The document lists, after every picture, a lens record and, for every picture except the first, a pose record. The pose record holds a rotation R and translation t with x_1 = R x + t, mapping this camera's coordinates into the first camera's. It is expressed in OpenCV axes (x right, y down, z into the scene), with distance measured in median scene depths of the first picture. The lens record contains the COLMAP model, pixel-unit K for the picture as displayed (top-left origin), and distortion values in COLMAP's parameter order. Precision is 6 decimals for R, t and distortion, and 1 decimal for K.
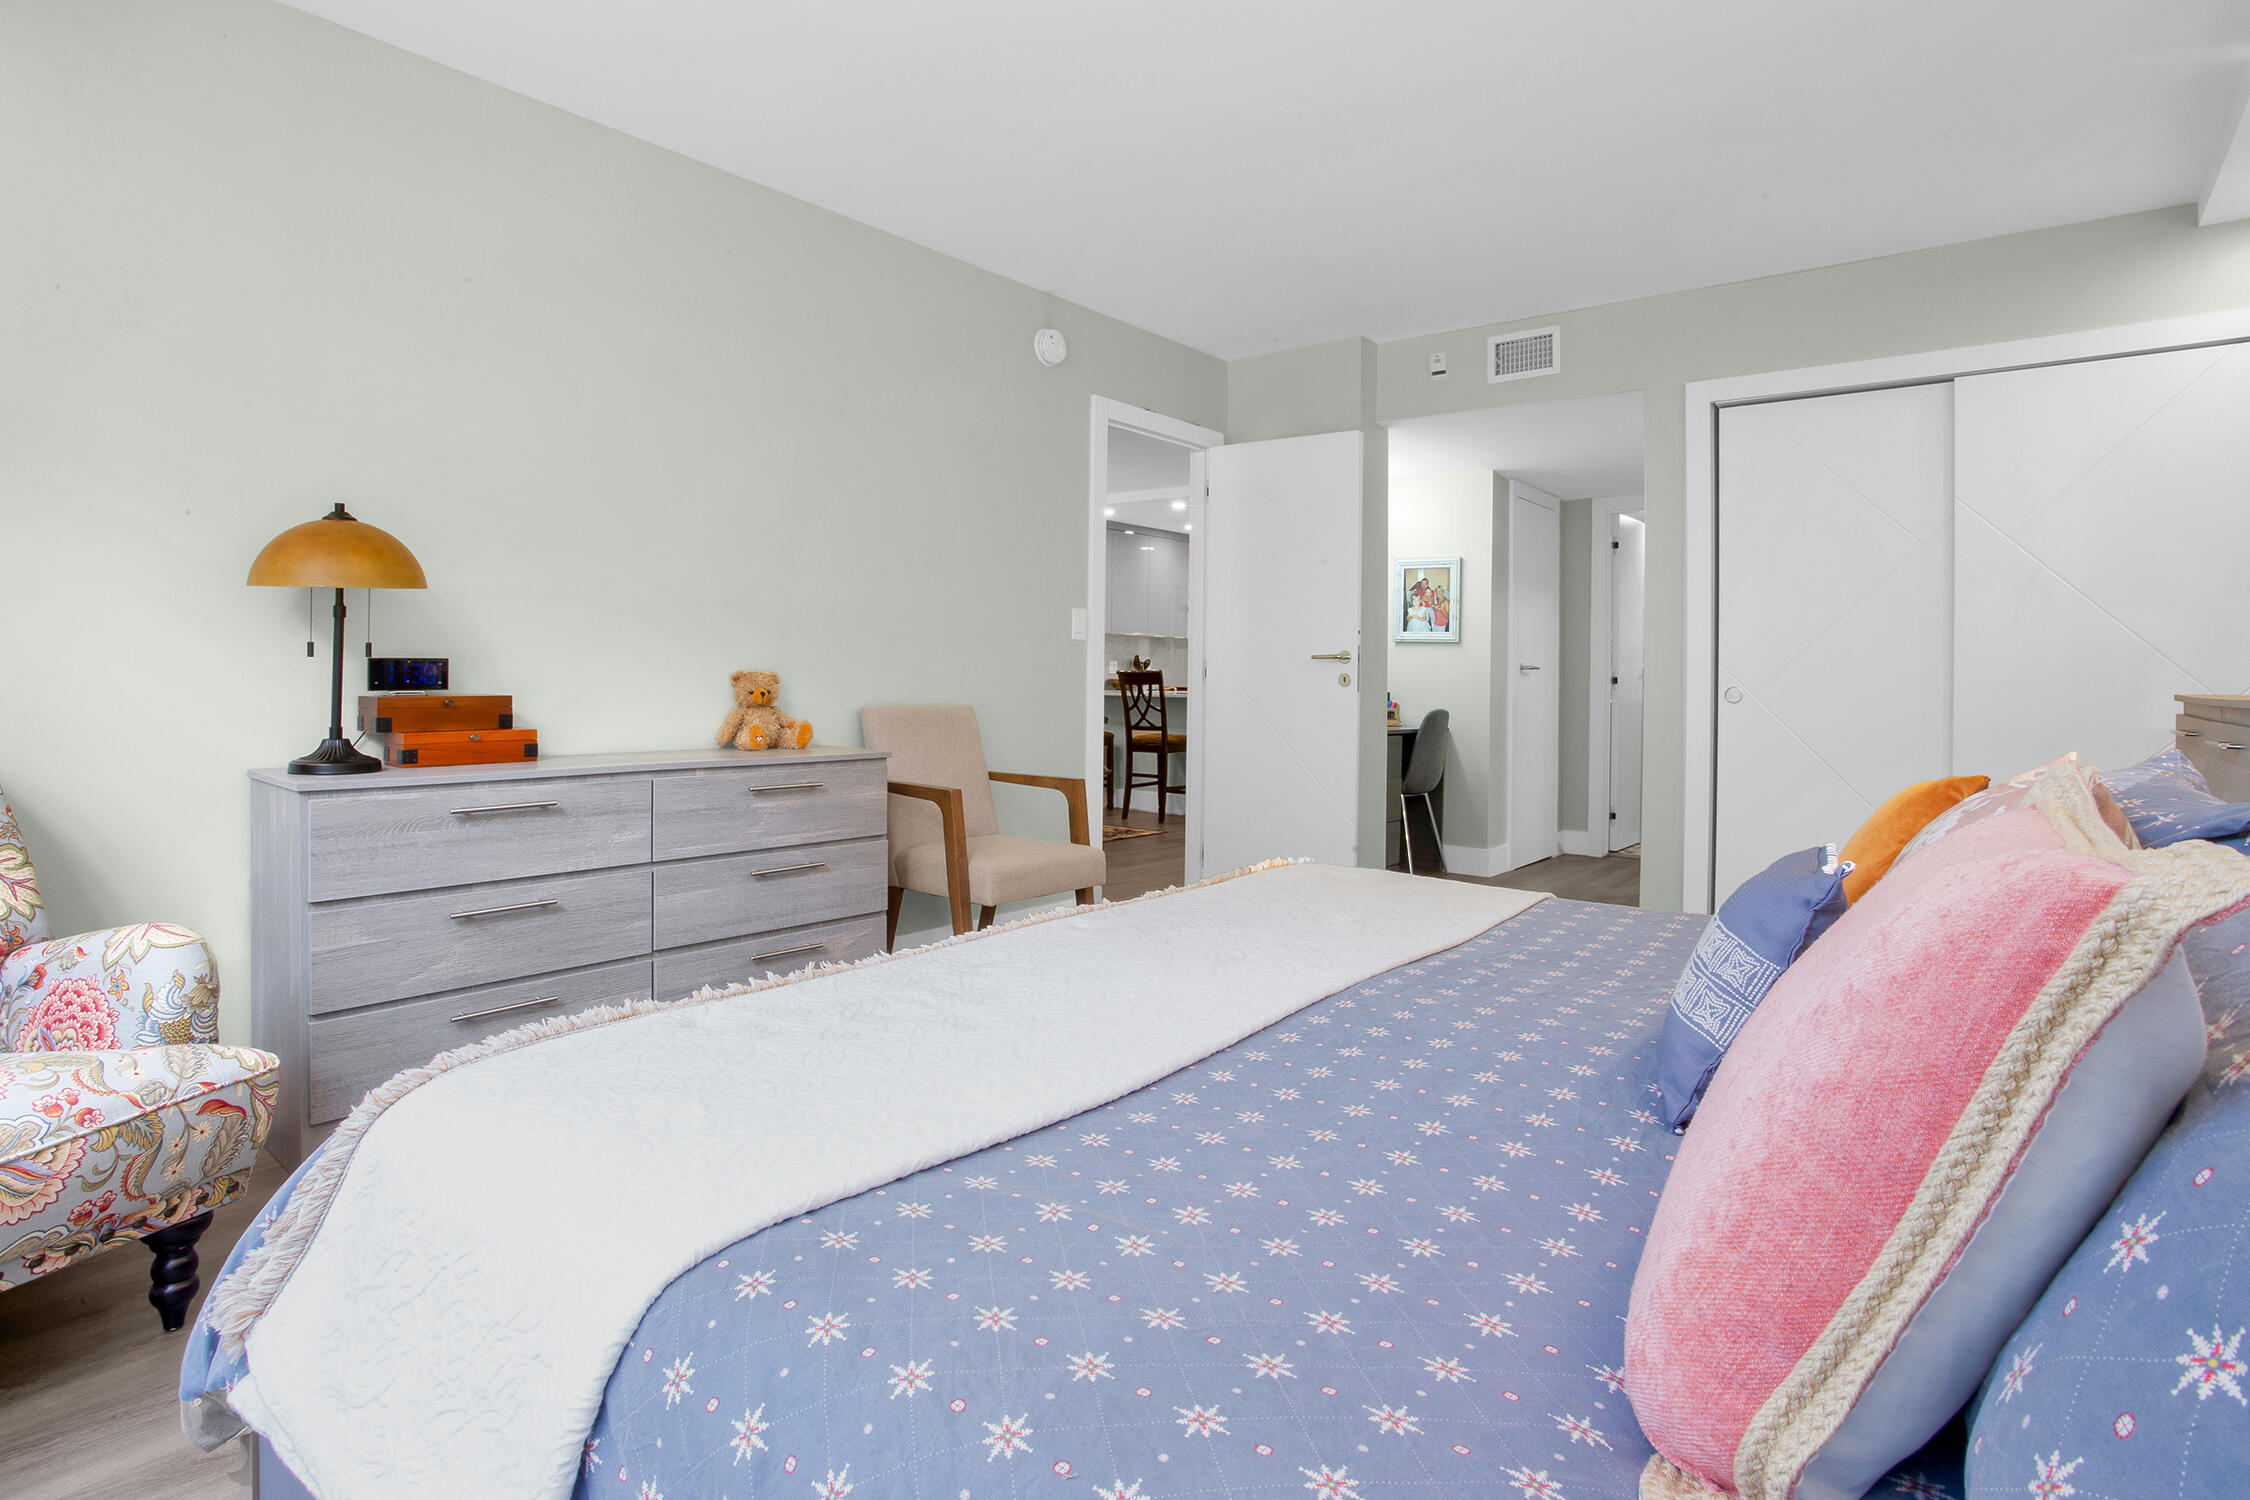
lens RADIAL K [[1183.3, 0, 1118.1], [0, 1183.3, 669.0], [0, 0, 1]] dist [-0.065556, 0.019551]
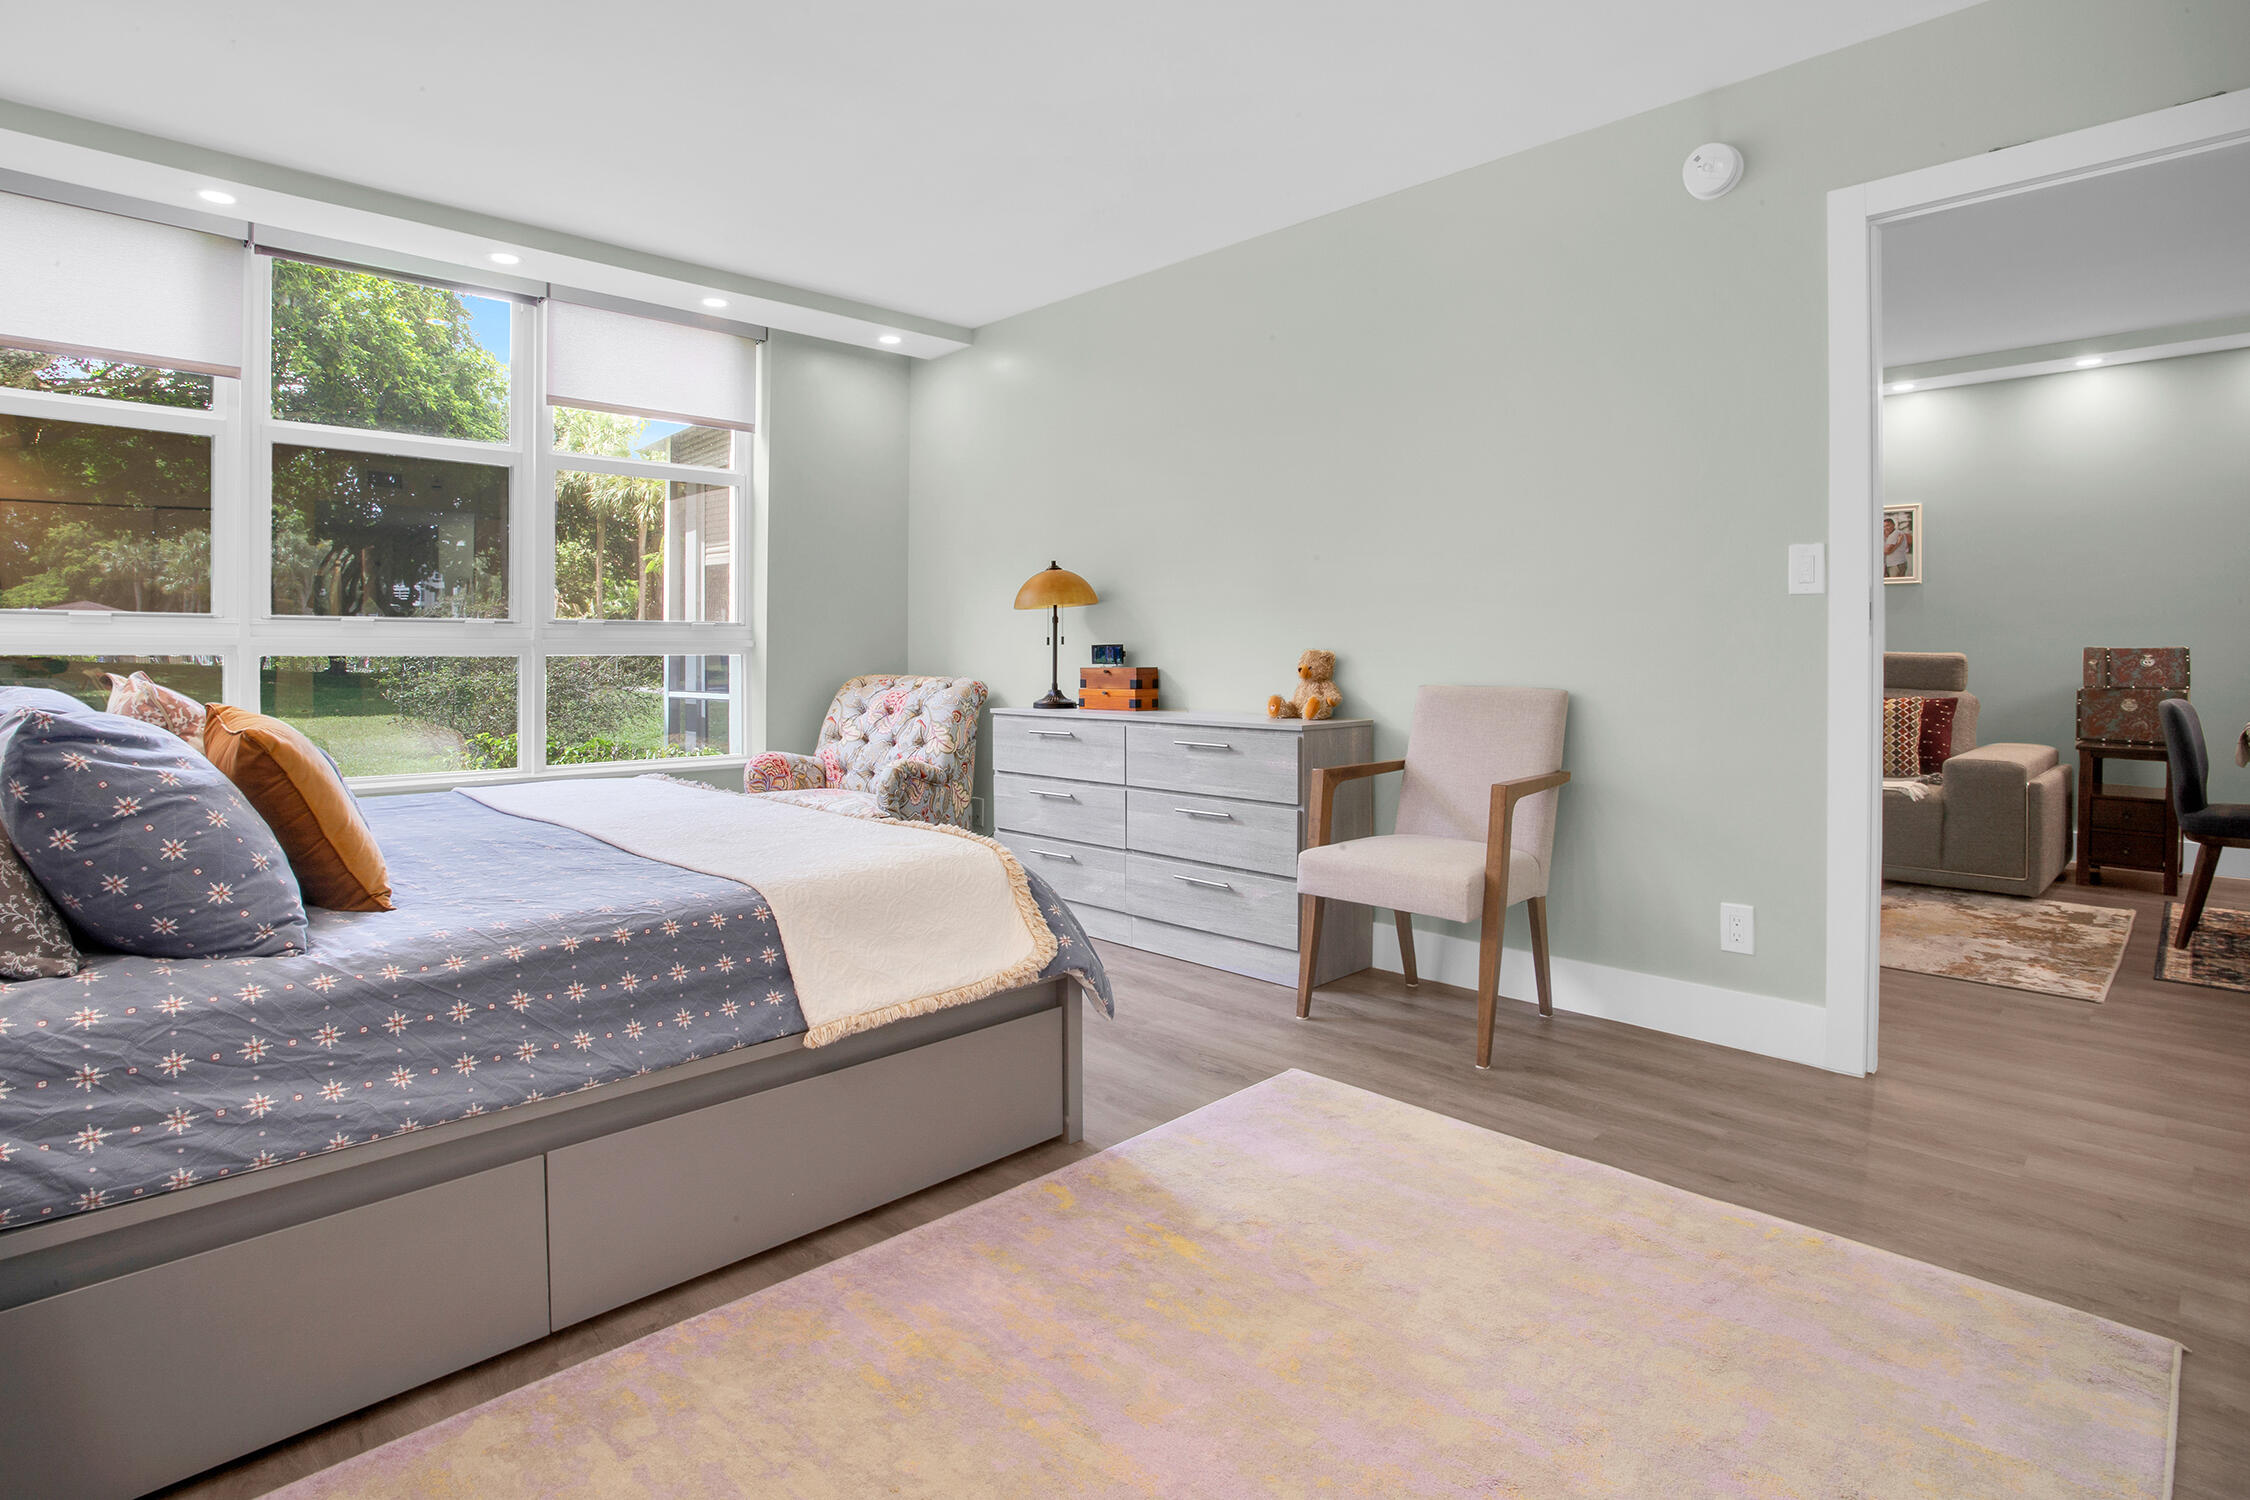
lens RADIAL K [[1139.7, 0, 1095.7], [0, 1139.7, 653.5], [0, 0, 1]] dist [-0.050876, 0.015707]
pose [[-0.133816, -0.012591, -0.990926, 0.447936], [0.002170, 0.999913, -0.012998, 0.010306], [0.991004, -0.003889, -0.133777, 0.523300]]
